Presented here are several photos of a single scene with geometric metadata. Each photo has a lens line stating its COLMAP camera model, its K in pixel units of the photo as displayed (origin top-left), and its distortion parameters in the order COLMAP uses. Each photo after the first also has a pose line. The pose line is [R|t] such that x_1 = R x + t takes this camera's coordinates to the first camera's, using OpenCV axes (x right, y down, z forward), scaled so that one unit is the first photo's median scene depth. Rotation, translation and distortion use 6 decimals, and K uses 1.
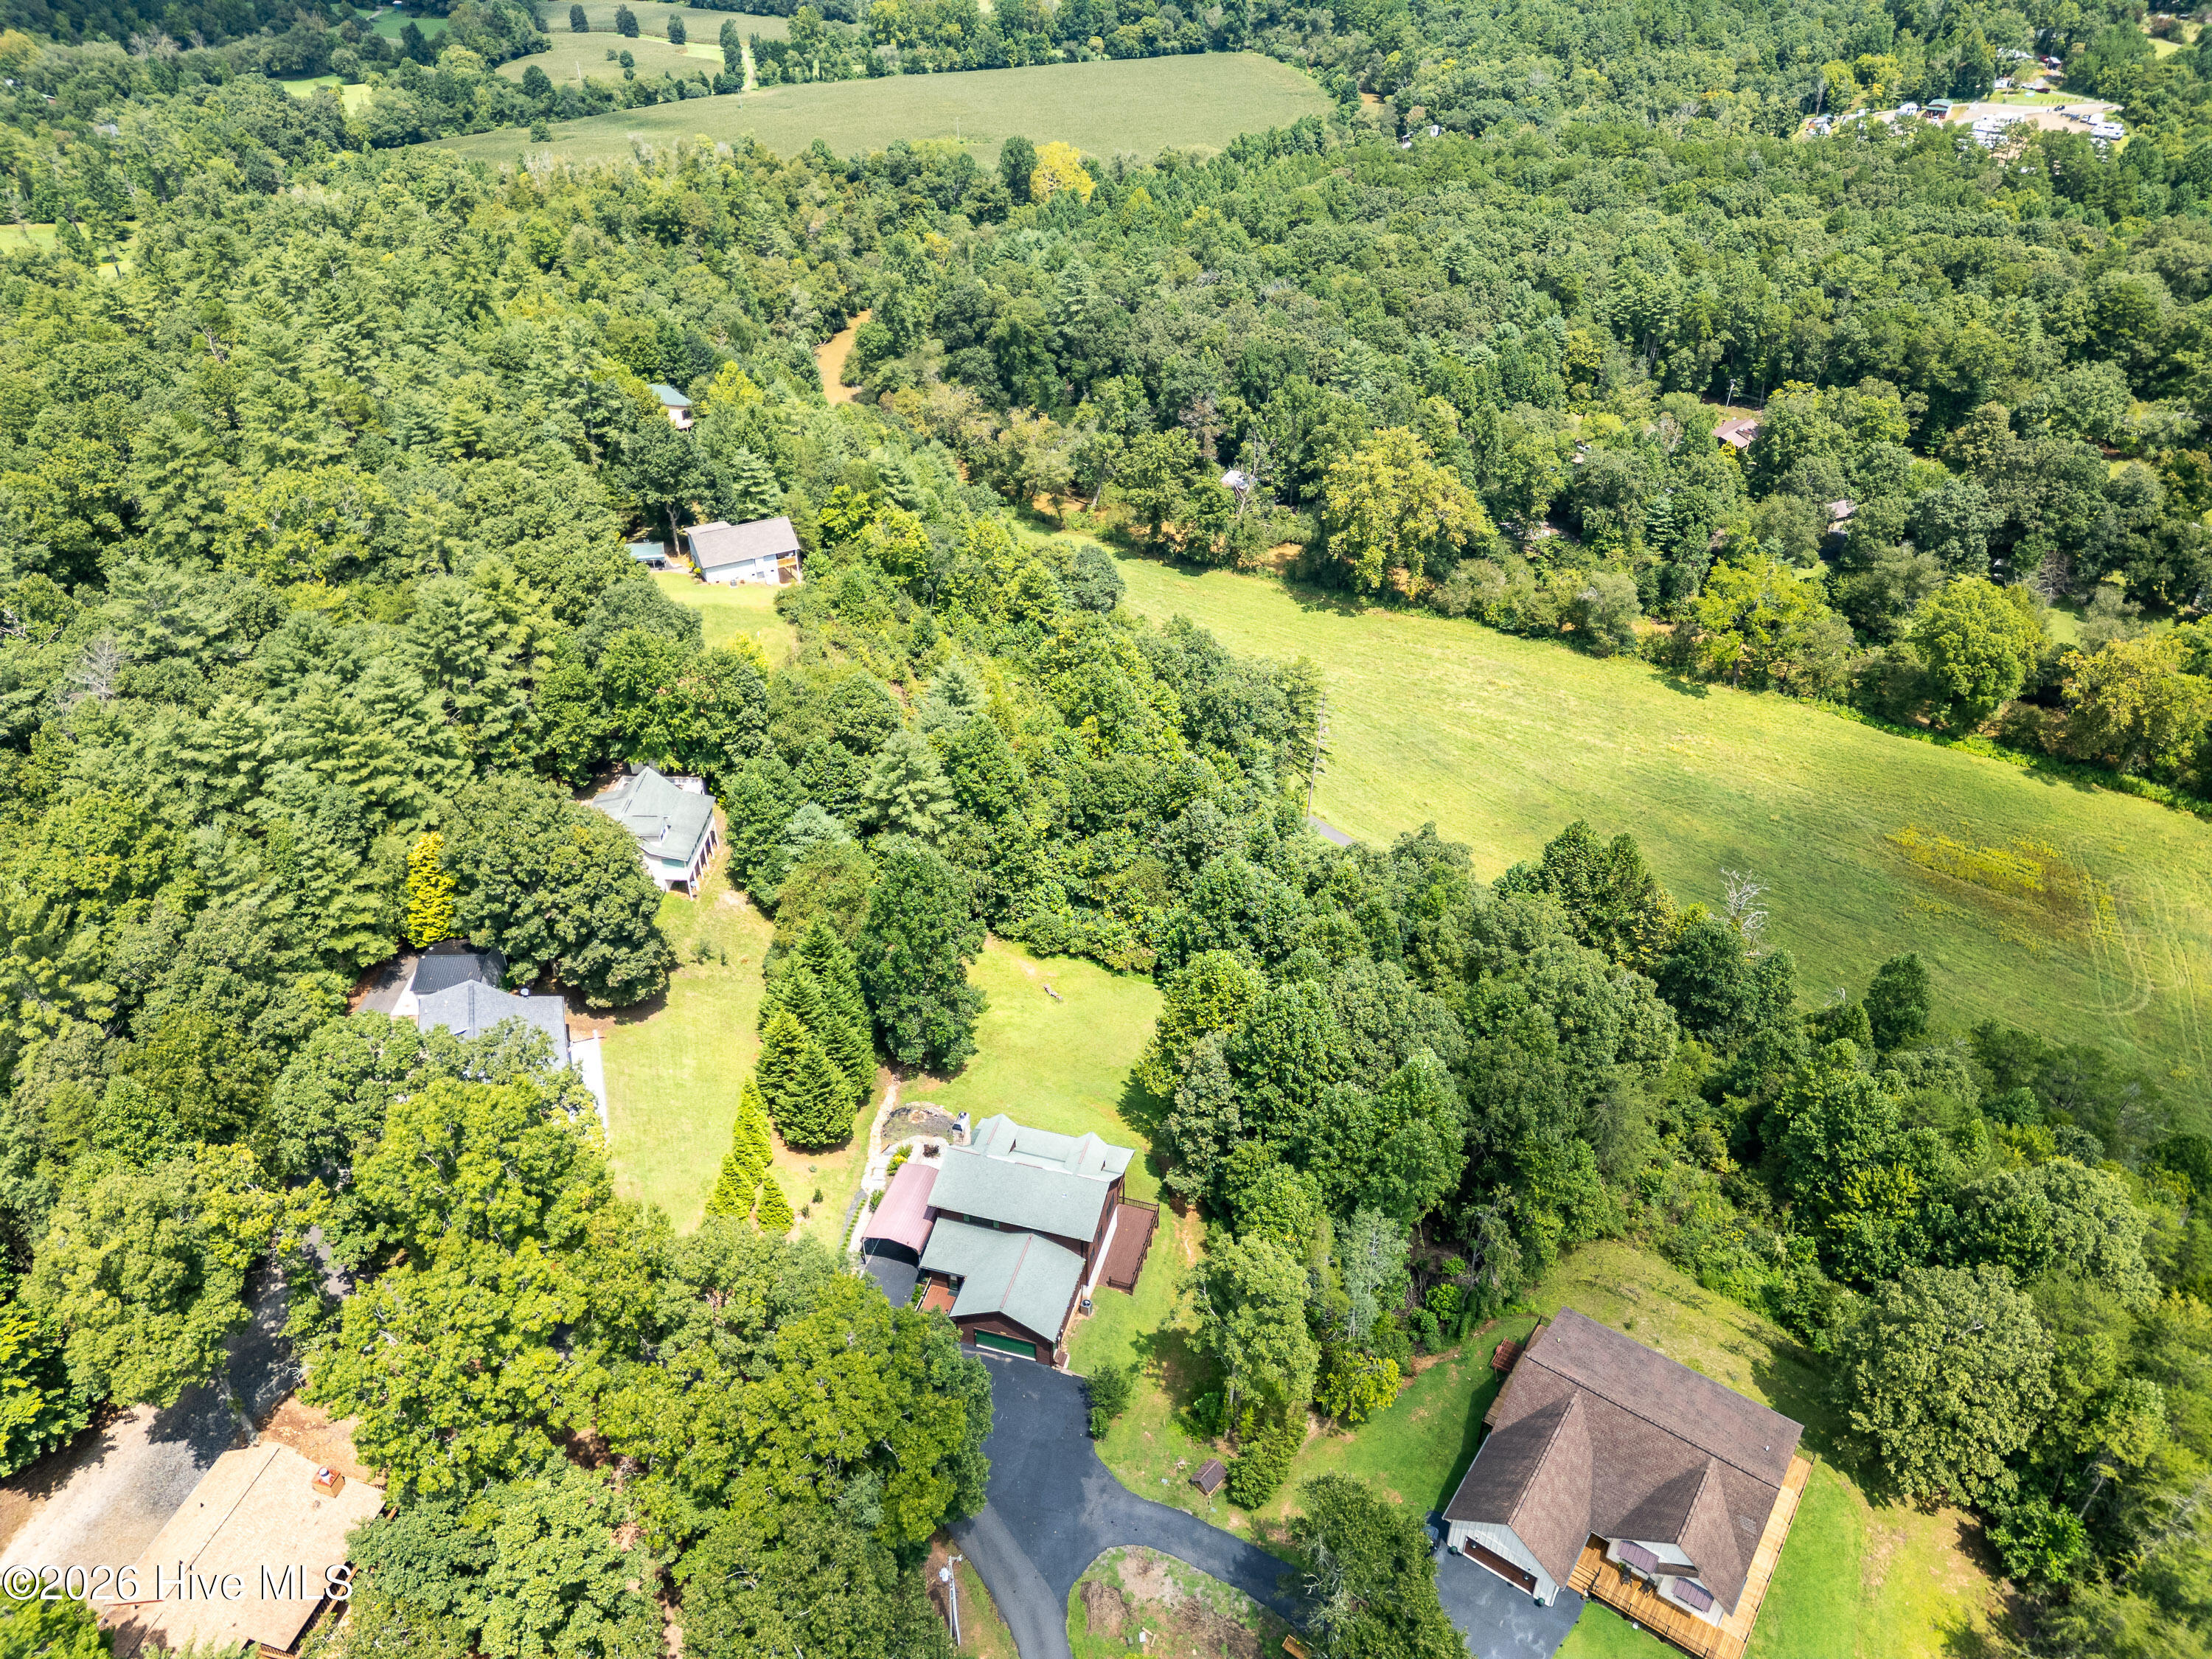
lens RADIAL K [[1625.9, 0, 1114.0], [0, 1625.9, 807.6], [0, 0, 1]] dist [0.102052, -0.134253]
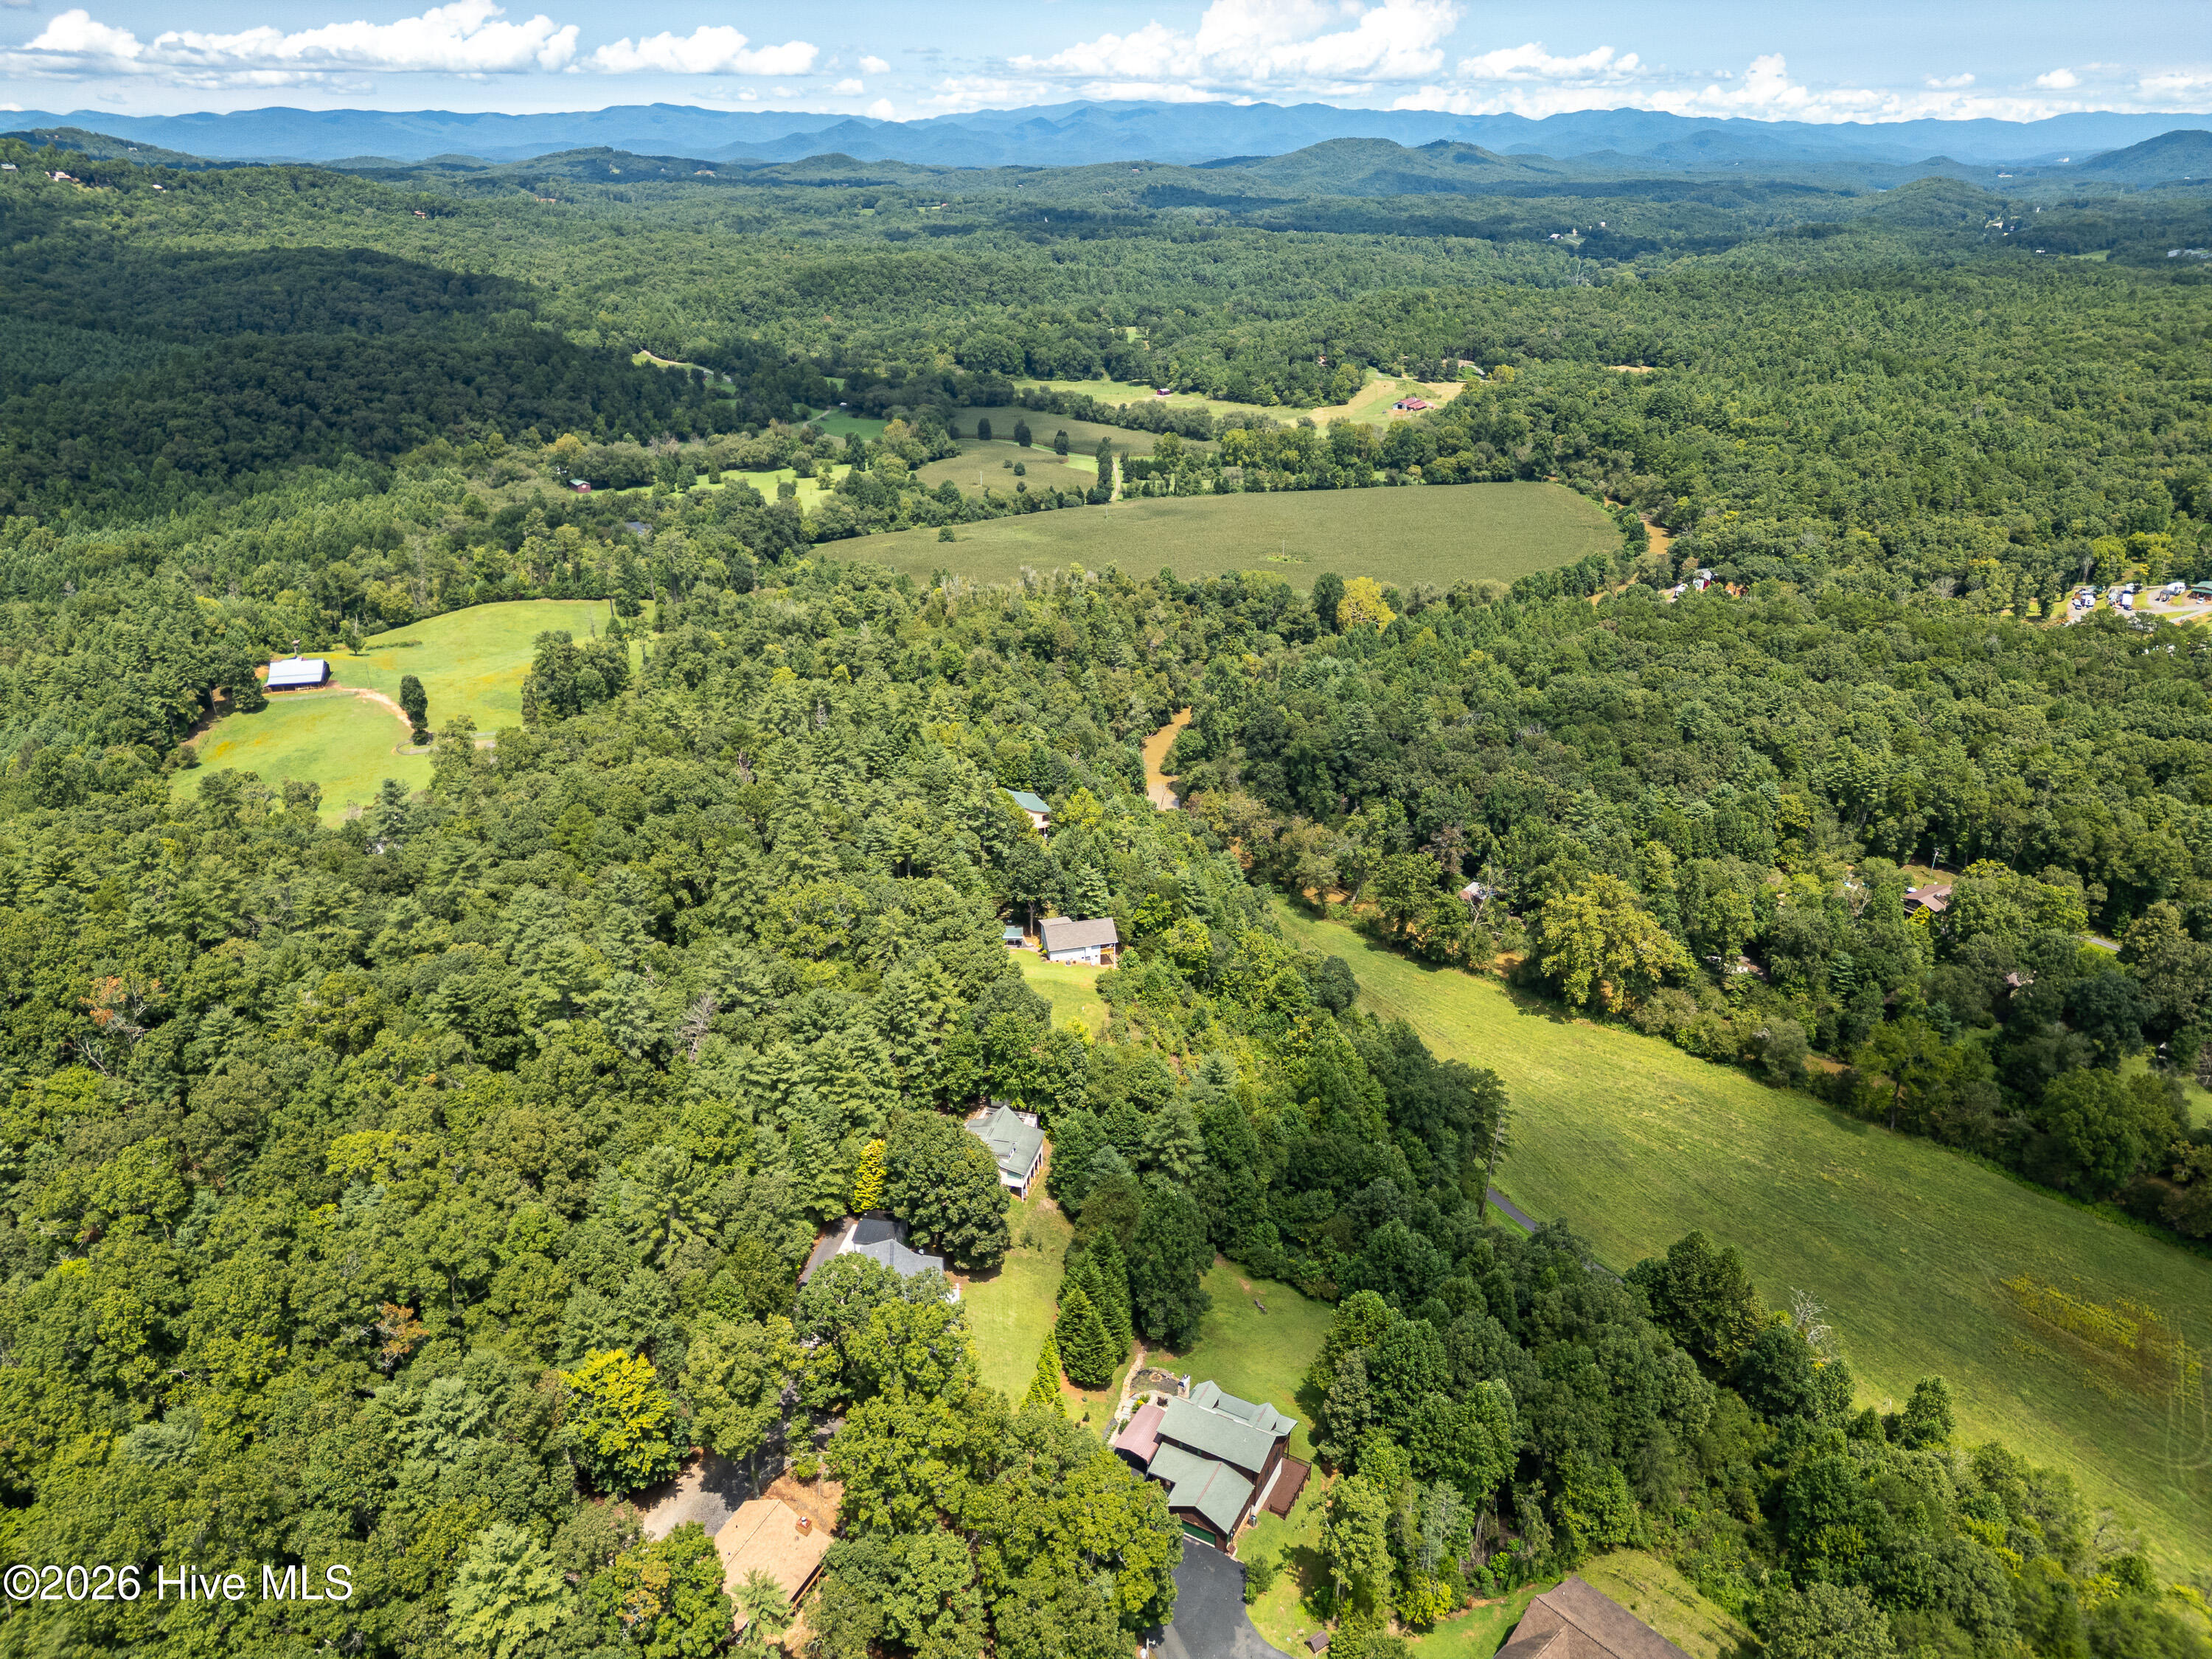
lens RADIAL K [[1625.9, 0, 1114.0], [0, 1625.9, 807.6], [0, 0, 1]] dist [0.102052, -0.134253]
pose [[0.979369, 0.092845, -0.179491, 0.049622], [-0.124596, 0.976722, -0.174611, -0.039722], [0.159101, 0.193373, 0.968139, -0.438125]]
